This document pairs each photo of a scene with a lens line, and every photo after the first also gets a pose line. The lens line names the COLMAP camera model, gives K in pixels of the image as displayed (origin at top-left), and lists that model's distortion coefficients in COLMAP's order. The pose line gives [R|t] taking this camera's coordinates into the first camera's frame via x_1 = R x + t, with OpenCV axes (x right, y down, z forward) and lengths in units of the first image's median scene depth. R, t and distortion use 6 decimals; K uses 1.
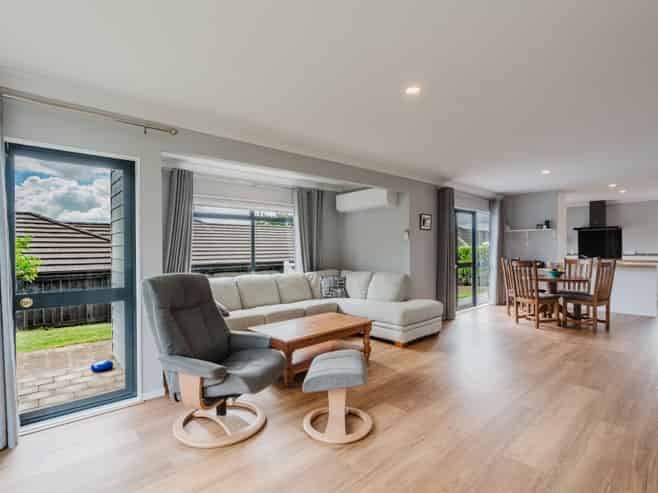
lens RADIAL K [[308.4, 0, 329.0], [0, 308.4, 246.5], [0, 0, 1]] dist [-0.001420, -0.000224]
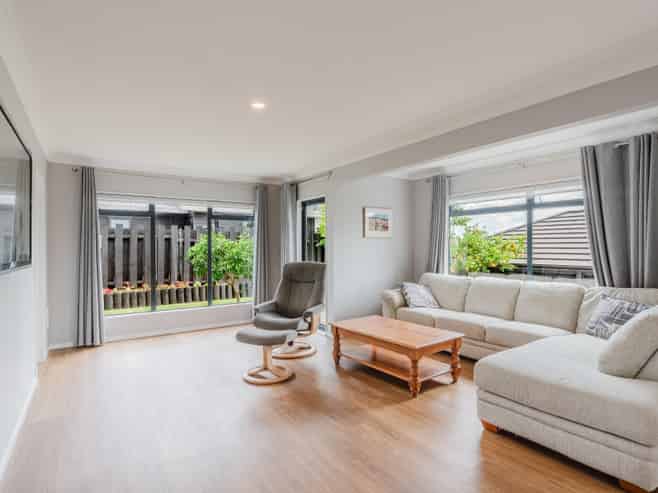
lens RADIAL K [[321.3, 0, 329.0], [0, 321.3, 246.5], [0, 0, 1]] dist [-0.002167, -0.000026]
pose [[-0.030074, 0.011607, -0.999480, 0.577478], [0.009562, 0.999890, 0.011324, -0.006185], [0.999502, -0.009217, -0.030182, 0.523362]]
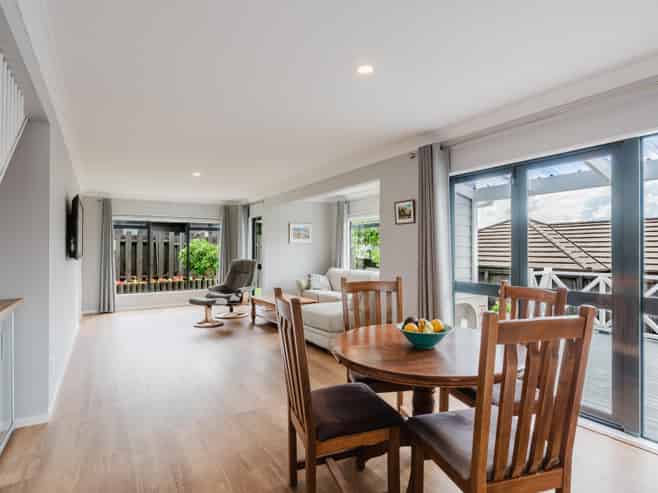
lens RADIAL K [[321.3, 0, 329.0], [0, 321.3, 246.5], [0, 0, 1]] dist [-0.002167, -0.000026]
pose [[-0.061475, 0.004122, -0.998100, 1.003965], [0.006775, 0.999970, 0.003712, -0.012010], [0.998086, -0.006534, -0.061501, 0.851015]]
